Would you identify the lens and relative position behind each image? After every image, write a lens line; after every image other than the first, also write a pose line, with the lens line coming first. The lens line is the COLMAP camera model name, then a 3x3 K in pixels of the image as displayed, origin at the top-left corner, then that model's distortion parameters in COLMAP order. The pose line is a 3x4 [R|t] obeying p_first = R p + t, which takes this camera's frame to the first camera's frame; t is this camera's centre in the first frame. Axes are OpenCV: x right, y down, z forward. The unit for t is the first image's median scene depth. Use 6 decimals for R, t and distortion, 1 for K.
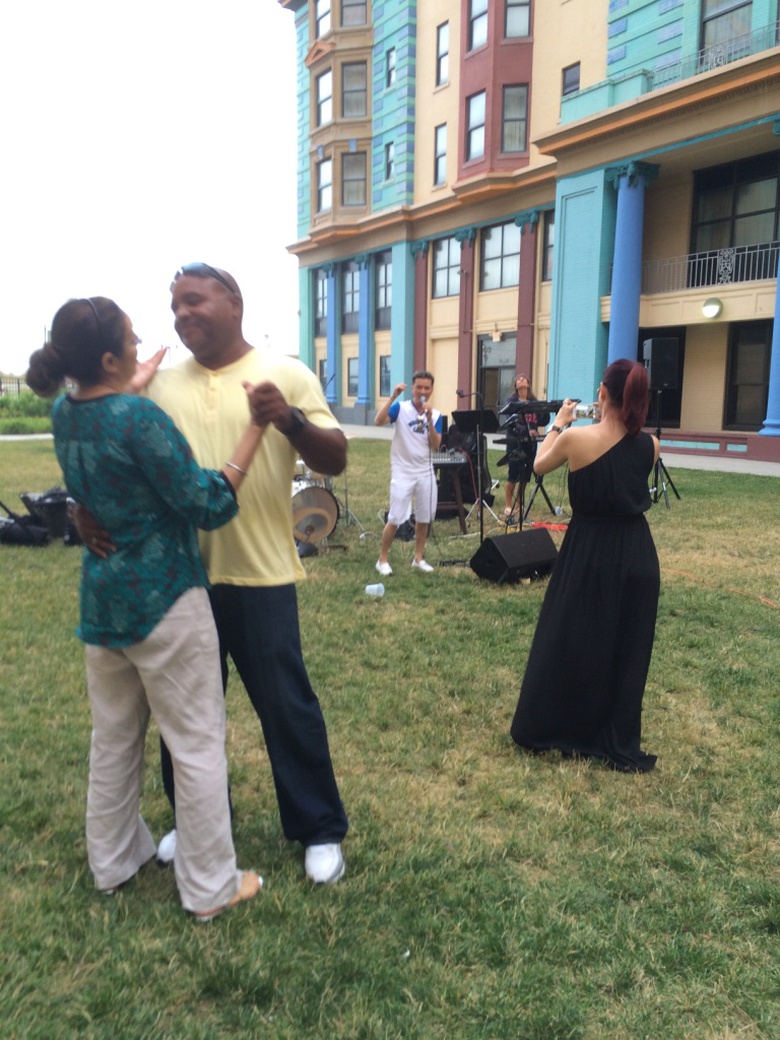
lens RADIAL K [[906.4, 0, 386.8], [0, 906.4, 527.0], [0, 0, 1]] dist [0.011037, -0.019387]
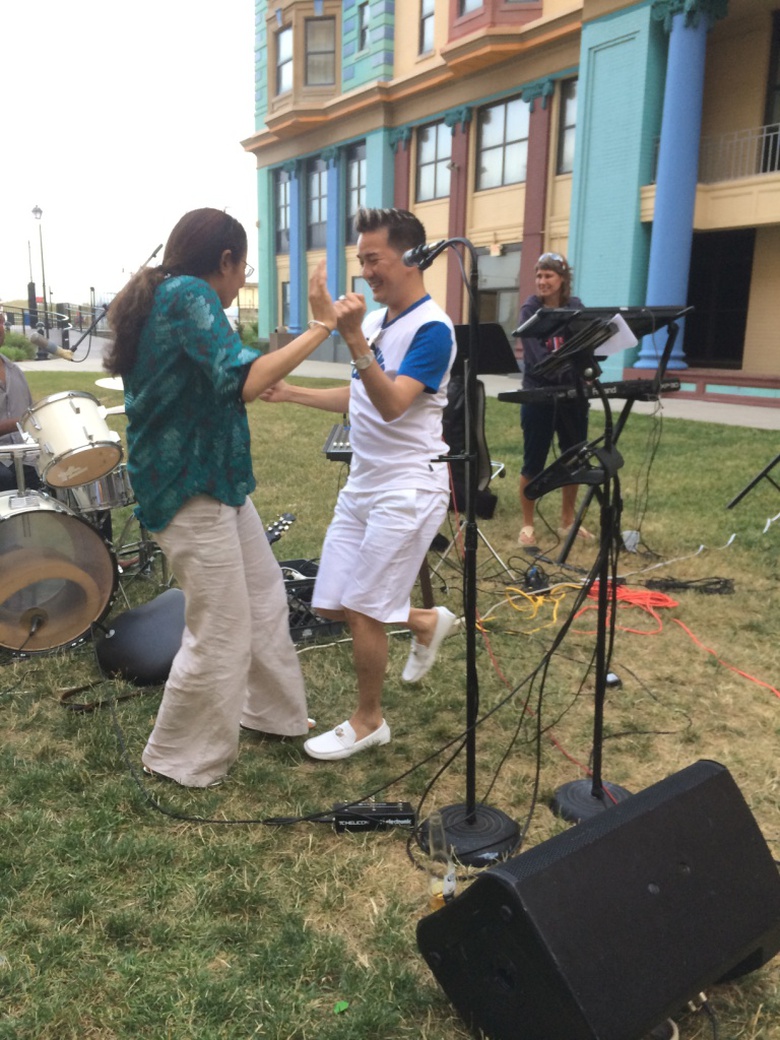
lens RADIAL K [[906.4, 0, 395.2], [0, 906.4, 515.3], [0, 0, 1]] dist [0.011037, -0.019387]
pose [[0.999794, 0.008543, 0.018402, 0.021352], [-0.009528, 0.998487, 0.054149, -0.021814], [-0.017912, -0.054314, 0.998363, 0.202413]]
